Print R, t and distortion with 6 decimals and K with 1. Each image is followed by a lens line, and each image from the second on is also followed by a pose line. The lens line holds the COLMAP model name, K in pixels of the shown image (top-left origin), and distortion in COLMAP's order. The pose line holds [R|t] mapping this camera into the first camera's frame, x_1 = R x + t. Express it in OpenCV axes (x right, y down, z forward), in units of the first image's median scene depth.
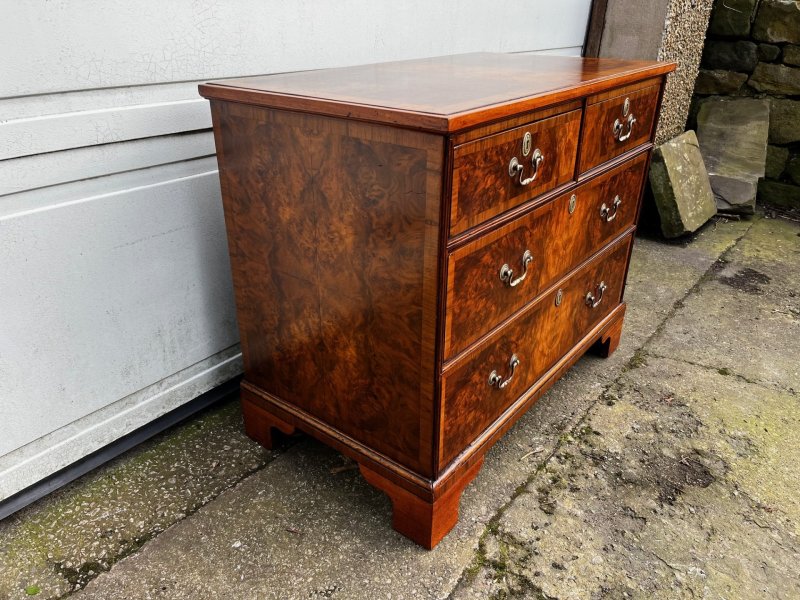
lens RADIAL K [[611.0, 0, 398.6], [0, 611.0, 298.6], [0, 0, 1]] dist [0.060608, -0.085145]
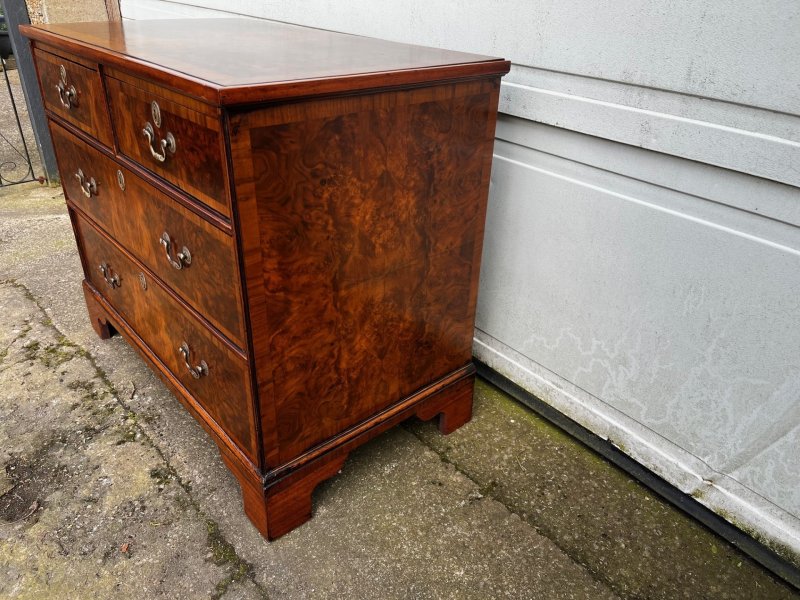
lens RADIAL K [[611.0, 0, 397.6], [0, 611.0, 301.3], [0, 0, 1]] dist [0.060608, -0.085145]
pose [[-0.191463, 0.459030, -0.867544, 1.118725], [-0.456212, 0.740990, 0.492752, -0.681818], [0.869029, 0.490129, 0.067543, 1.418460]]
